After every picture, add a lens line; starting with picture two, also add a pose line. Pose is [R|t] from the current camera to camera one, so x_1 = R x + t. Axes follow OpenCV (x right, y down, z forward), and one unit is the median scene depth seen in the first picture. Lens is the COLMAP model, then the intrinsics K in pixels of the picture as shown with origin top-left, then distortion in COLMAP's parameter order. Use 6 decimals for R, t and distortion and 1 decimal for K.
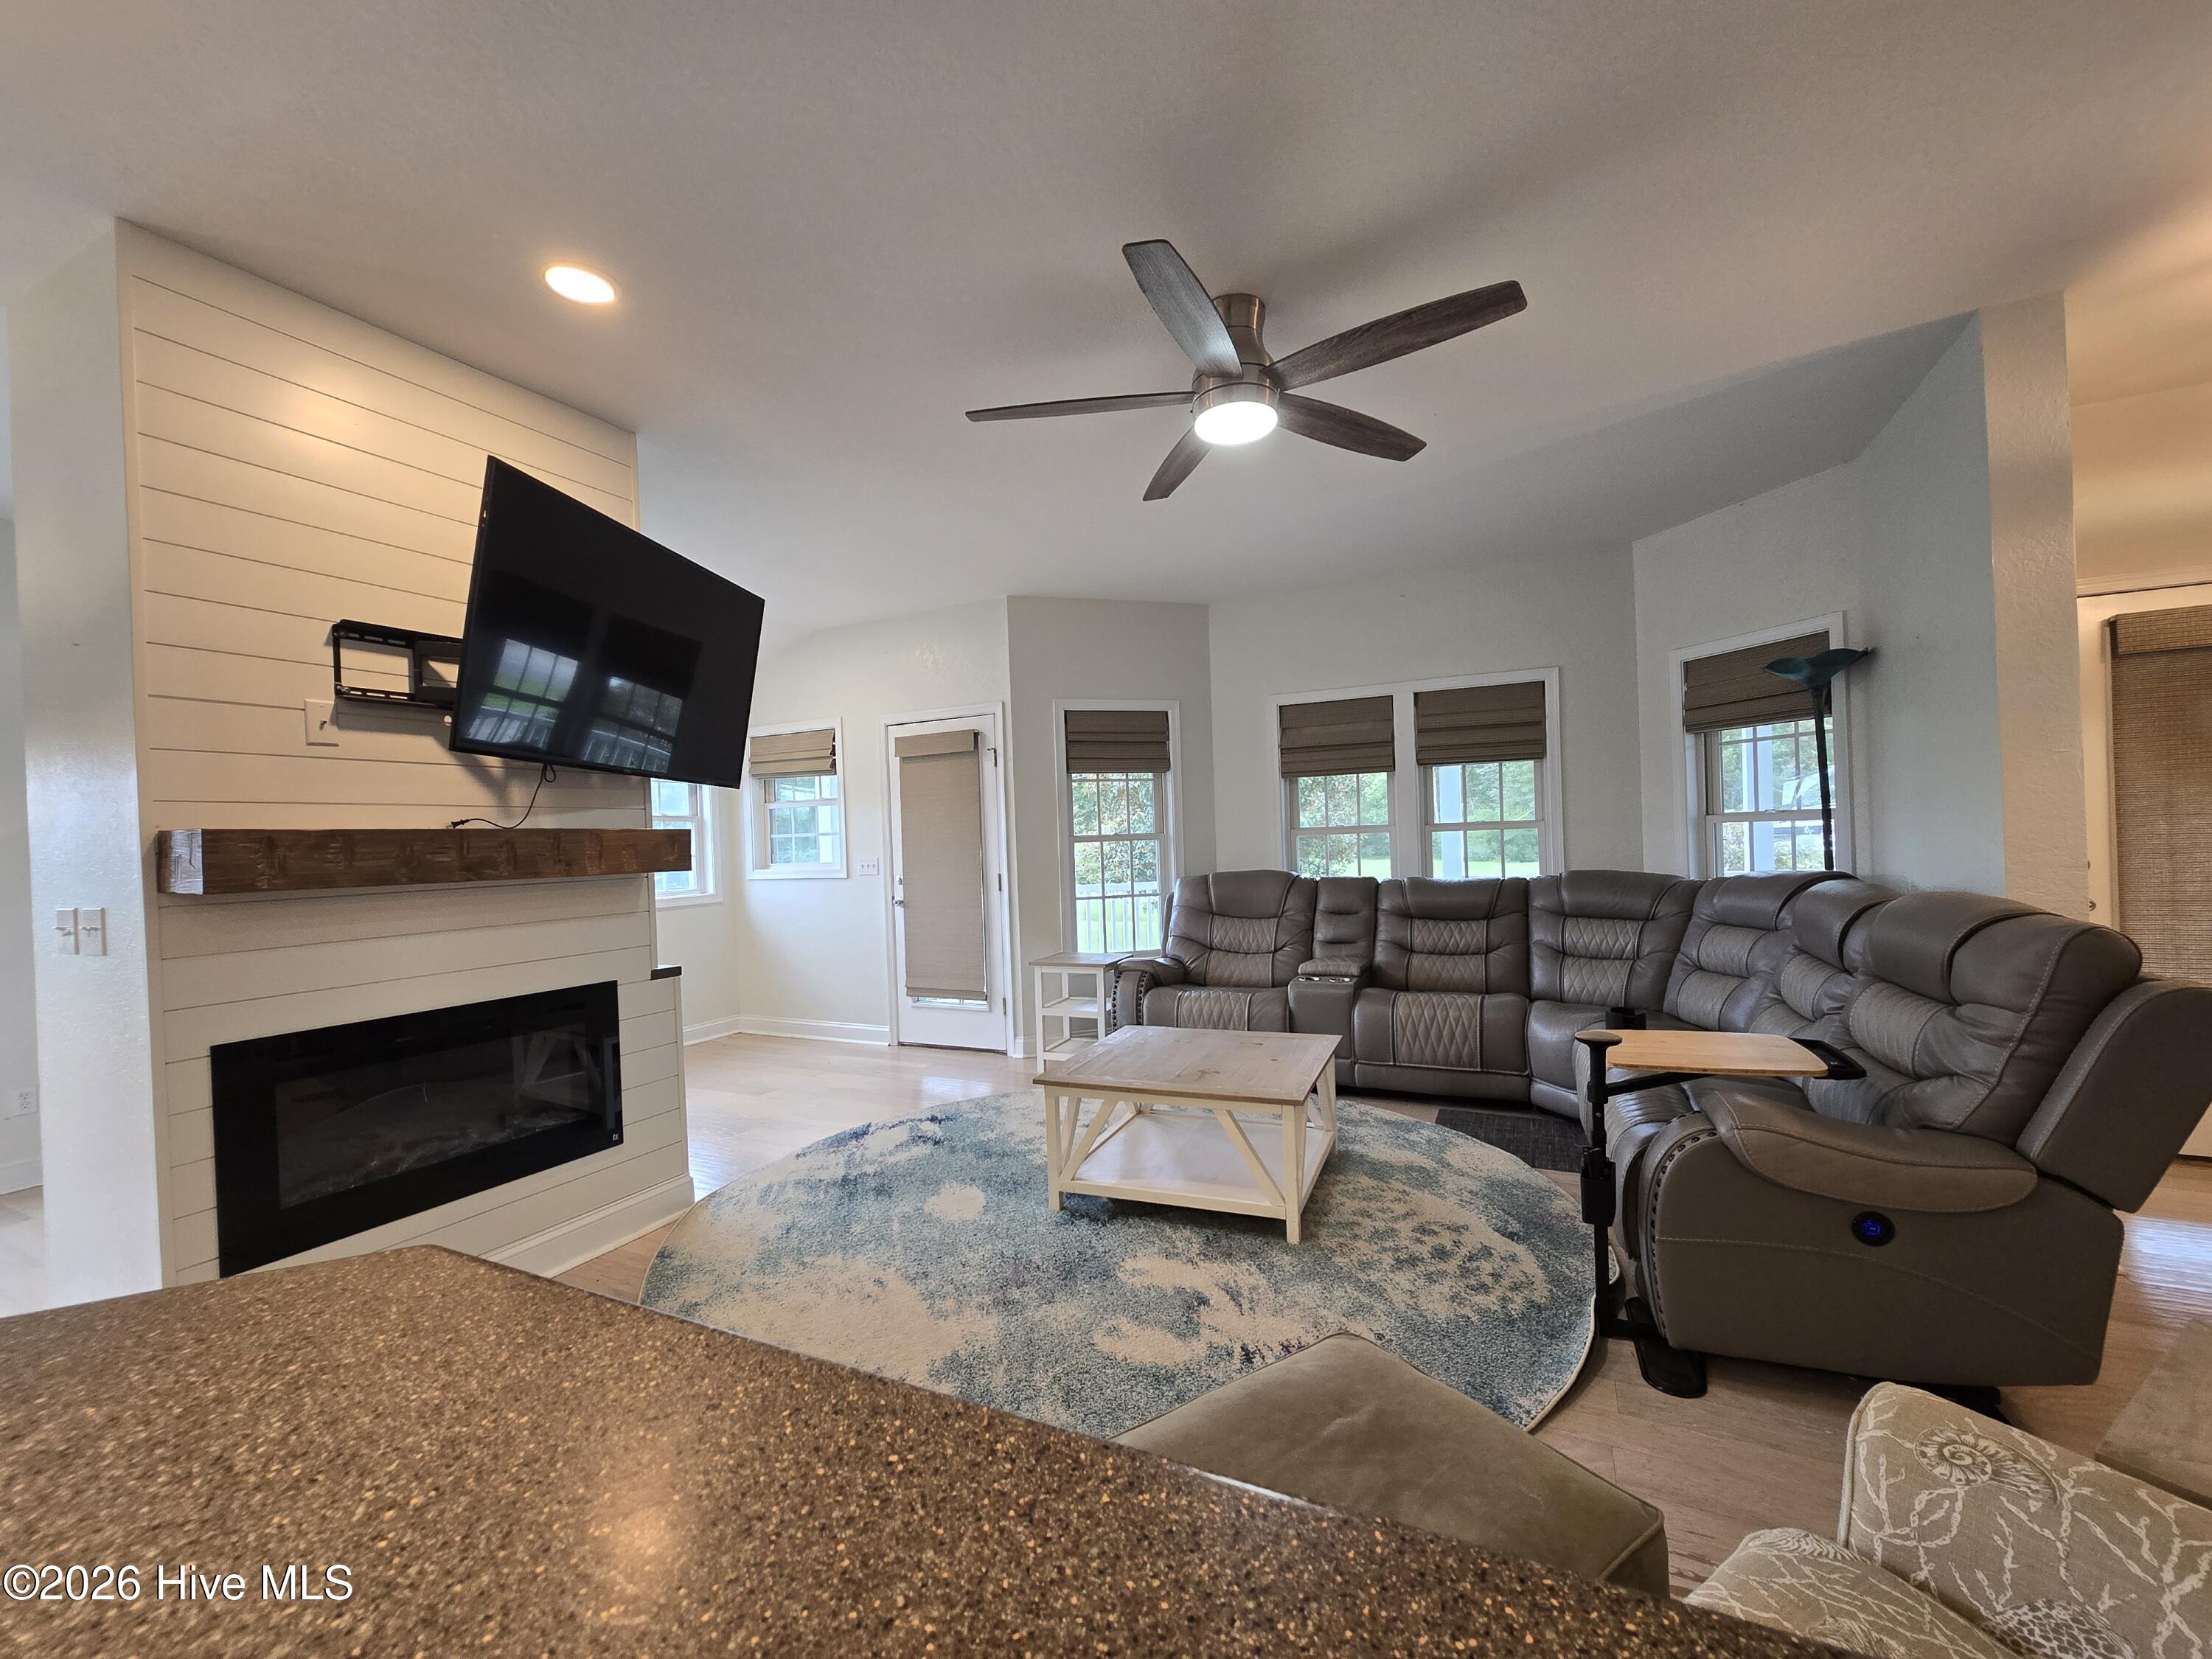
lens RADIAL K [[914.8, 0, 1099.5], [0, 914.8, 854.9], [0, 0, 1]] dist [0.000399, 0.003085]
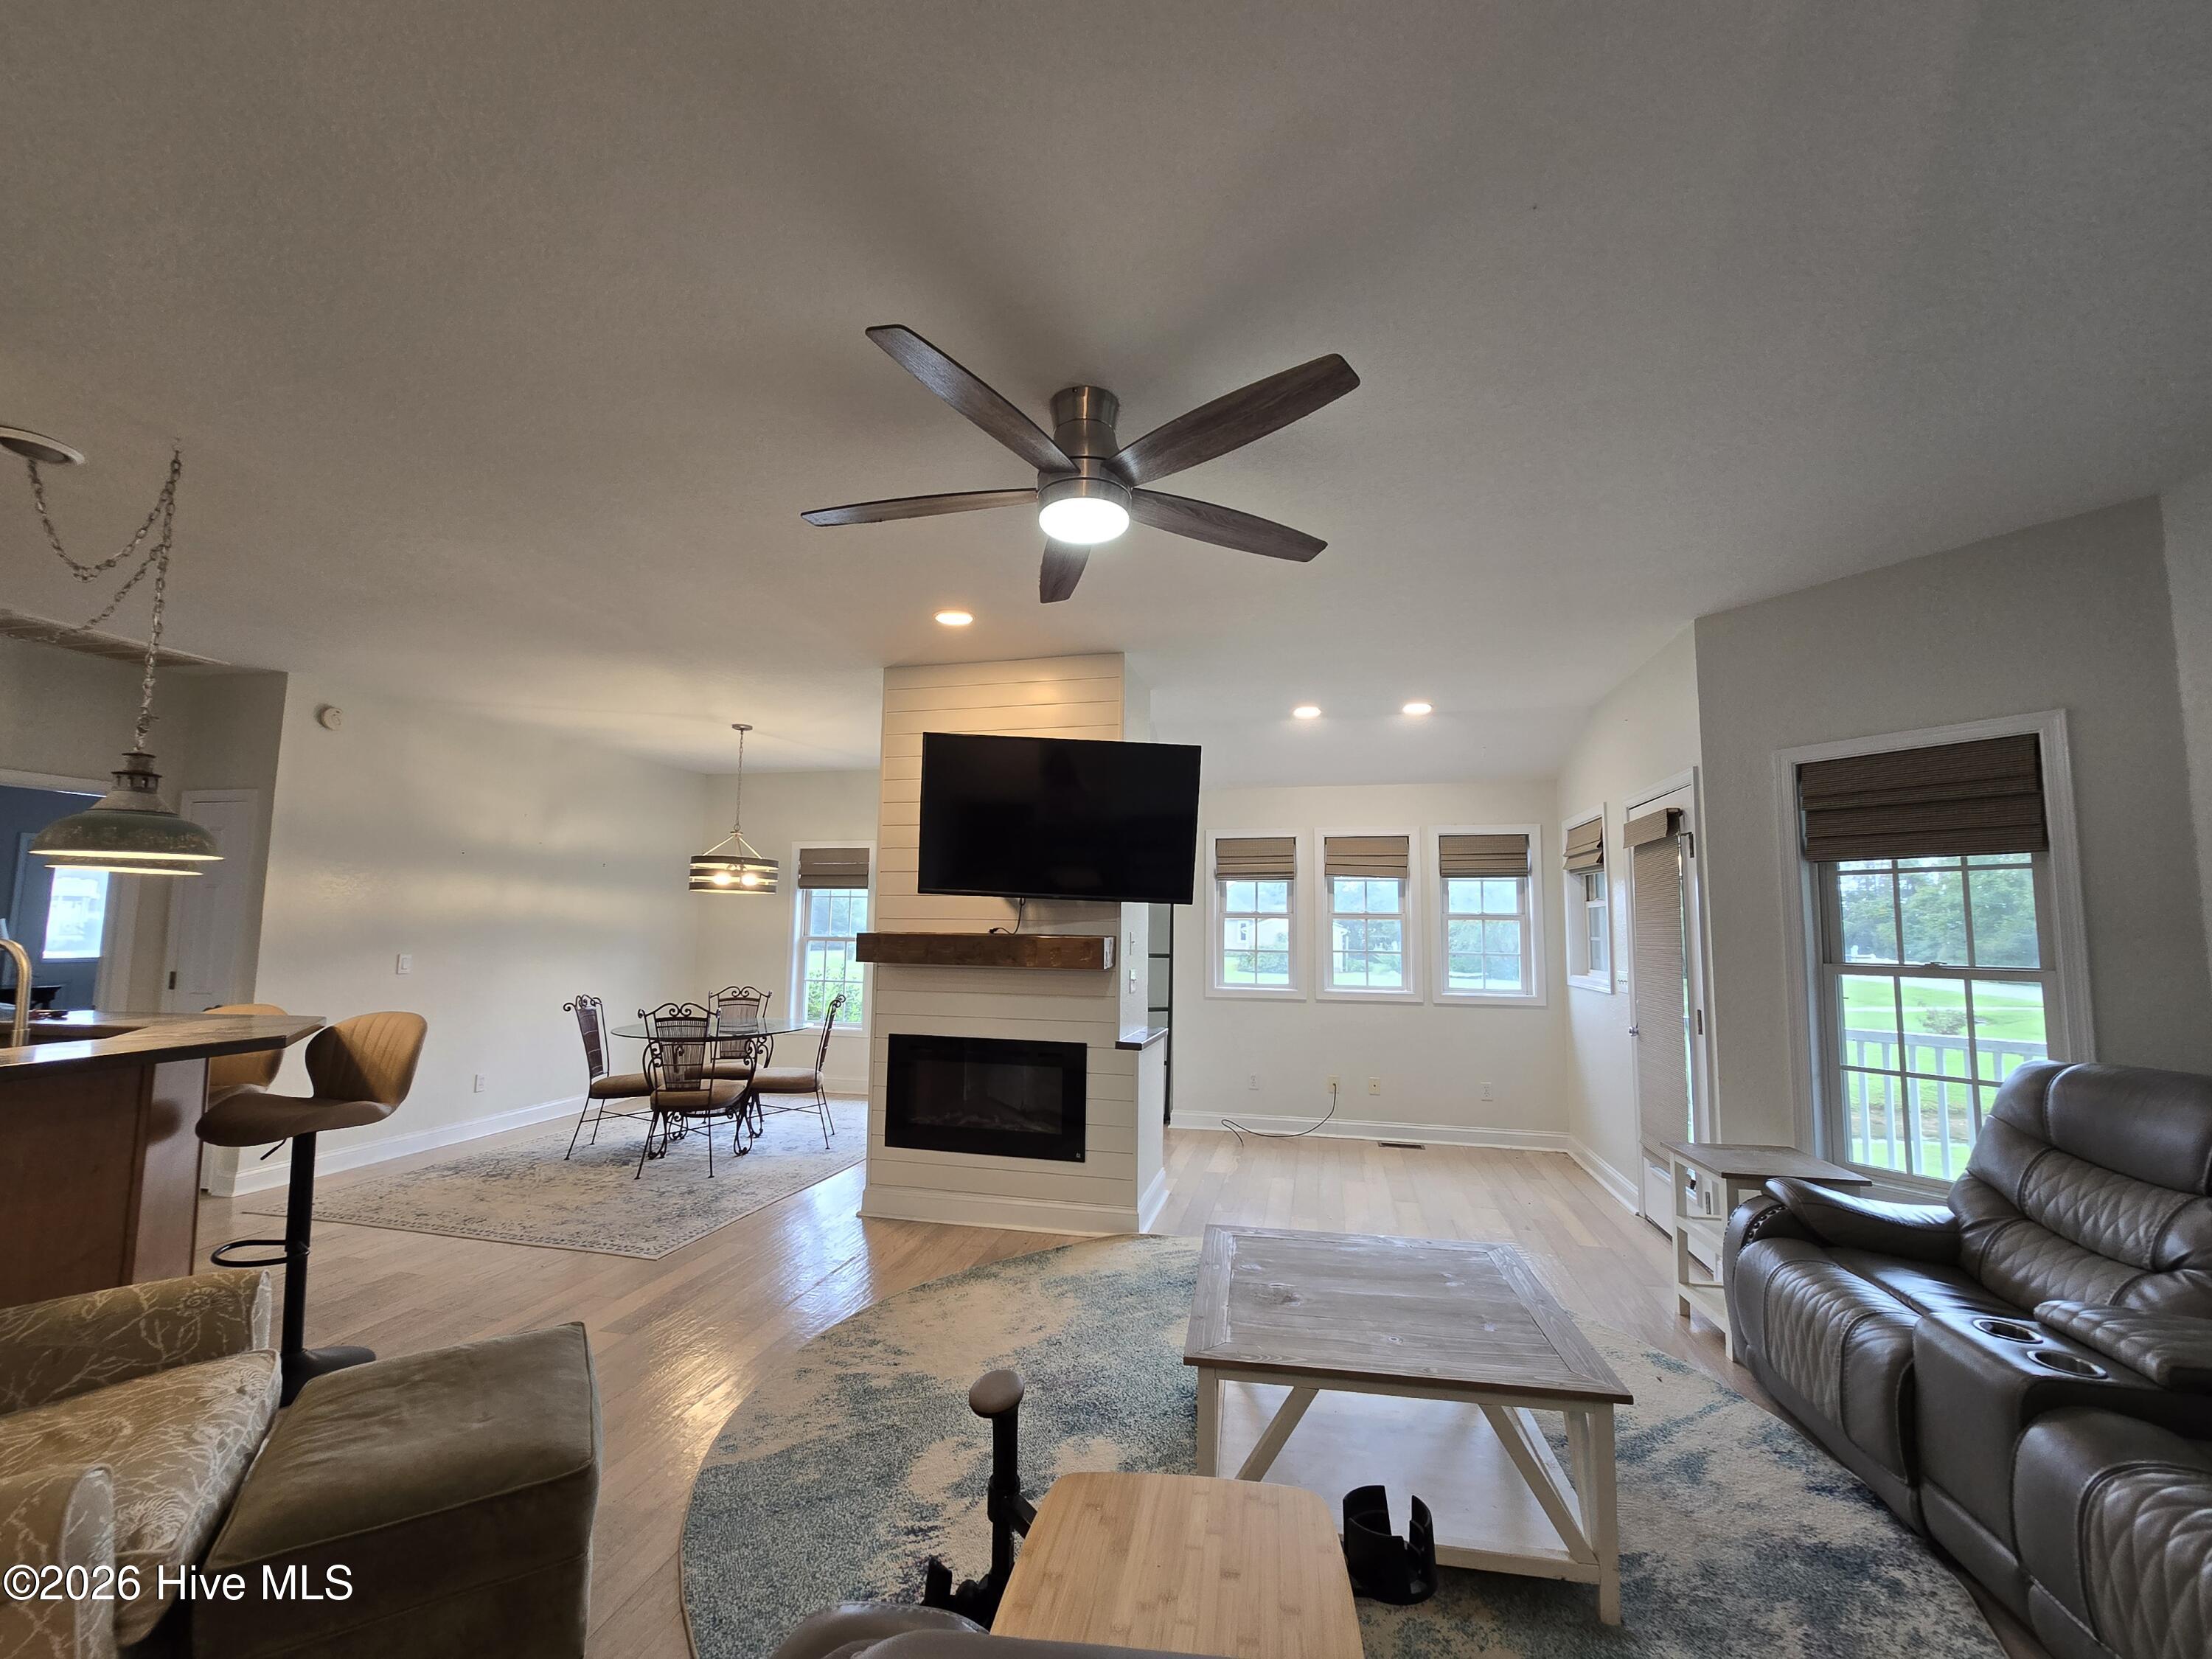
lens RADIAL K [[914.8, 0, 1099.5], [0, 914.8, 854.9], [0, 0, 1]] dist [0.000399, 0.003085]
pose [[0.210519, -0.043554, -0.976619, 0.772764], [-0.036329, 0.997968, -0.052337, -0.071059], [0.976914, 0.046497, 0.208509, 0.638085]]
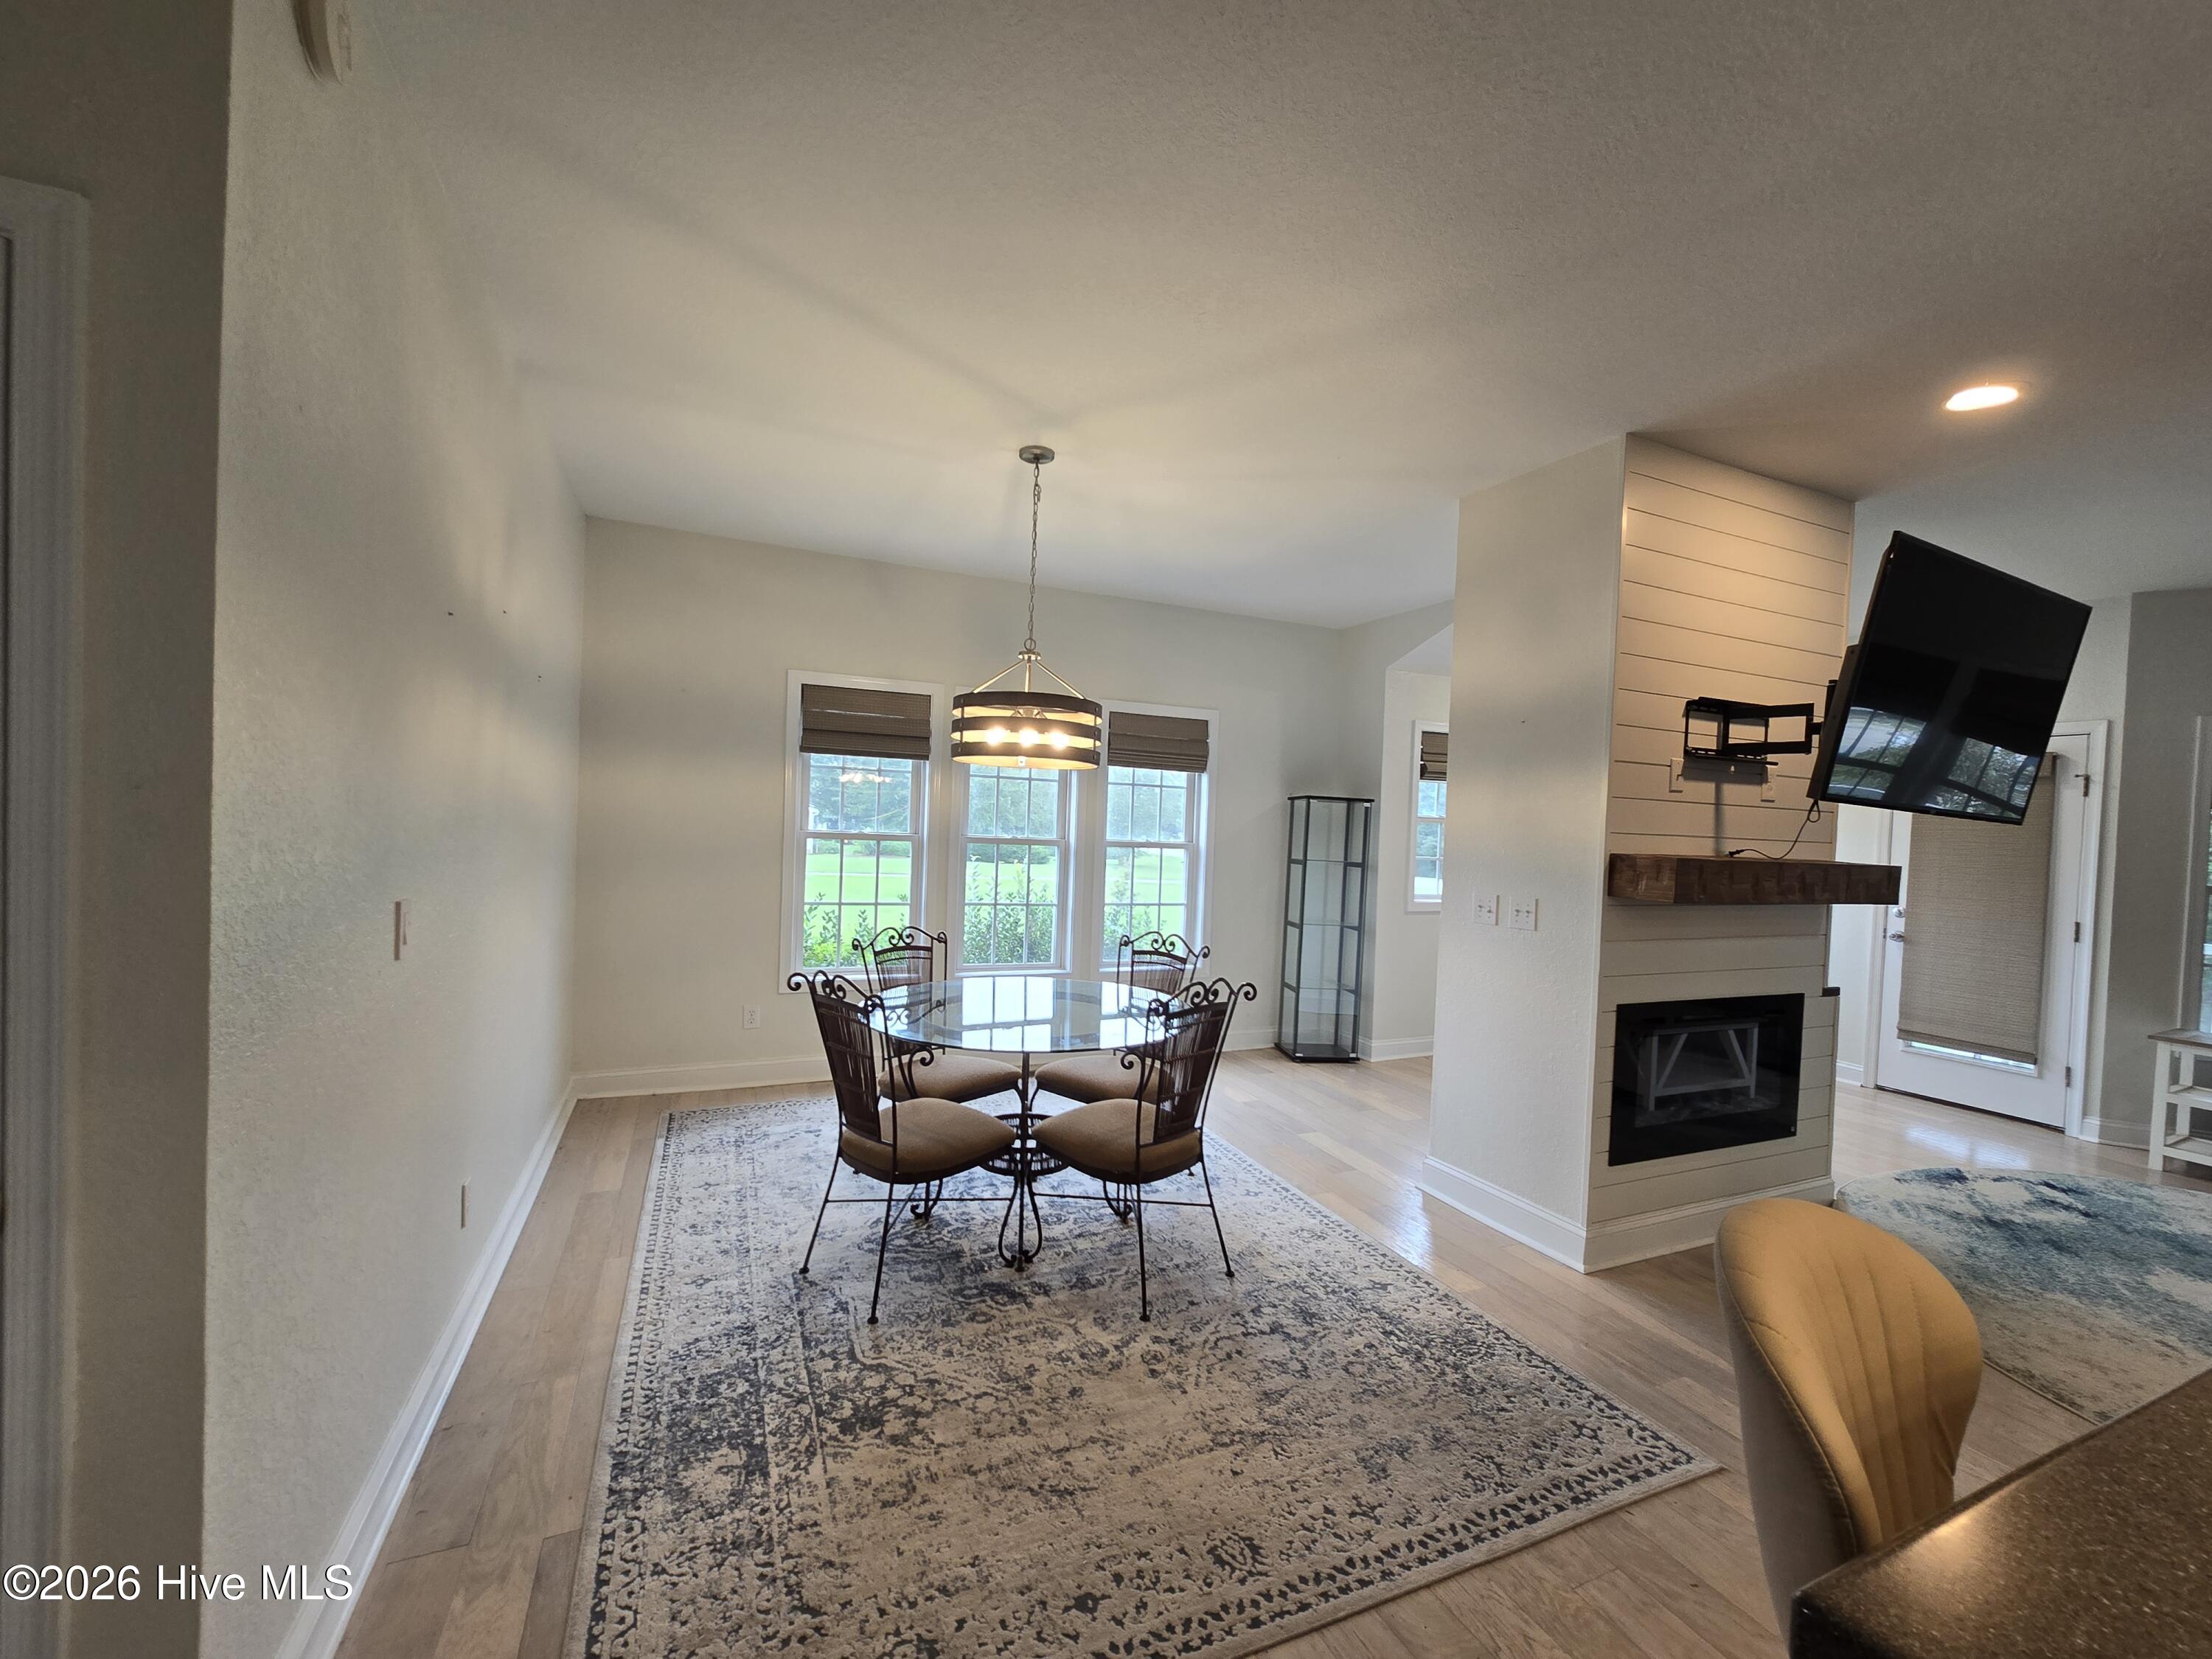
lens RADIAL K [[897.0, 0, 1106.4], [0, 897.0, 892.7], [0, 0, 1]] dist [-0.012008, 0.009097]
pose [[0.739379, 0.112930, -0.663751, -0.397803], [-0.078226, 0.993565, 0.081905, -0.008504], [0.668730, -0.008636, 0.743455, -0.393132]]
